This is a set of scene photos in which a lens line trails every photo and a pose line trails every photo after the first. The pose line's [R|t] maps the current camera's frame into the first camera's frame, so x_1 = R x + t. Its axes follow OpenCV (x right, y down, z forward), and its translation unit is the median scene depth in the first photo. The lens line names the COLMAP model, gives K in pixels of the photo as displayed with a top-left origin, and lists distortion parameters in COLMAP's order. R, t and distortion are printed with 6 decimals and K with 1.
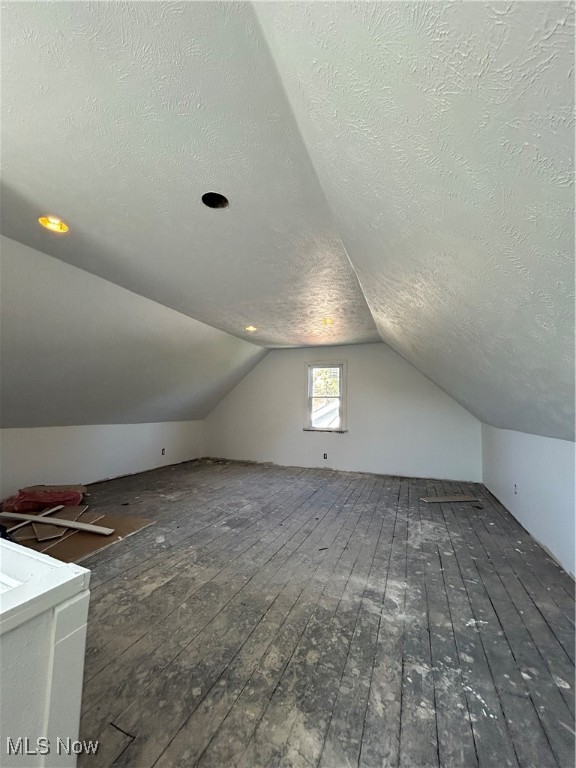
lens RADIAL K [[310.0, 0, 287.9], [0, 310.0, 383.6], [0, 0, 1]] dist [-0.000632, 0.000618]
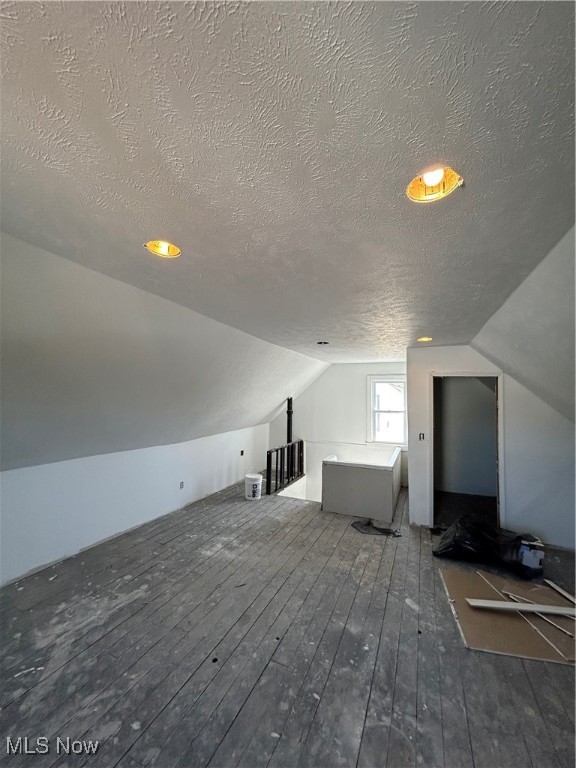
lens RADIAL K [[310.0, 0, 288.7], [0, 310.0, 383.9], [0, 0, 1]] dist [-0.000632, 0.000618]
pose [[-0.998480, -0.041878, 0.035824, -0.055328], [-0.045983, 0.991376, -0.122716, -0.014025], [-0.030376, -0.124177, -0.991795, 2.092620]]
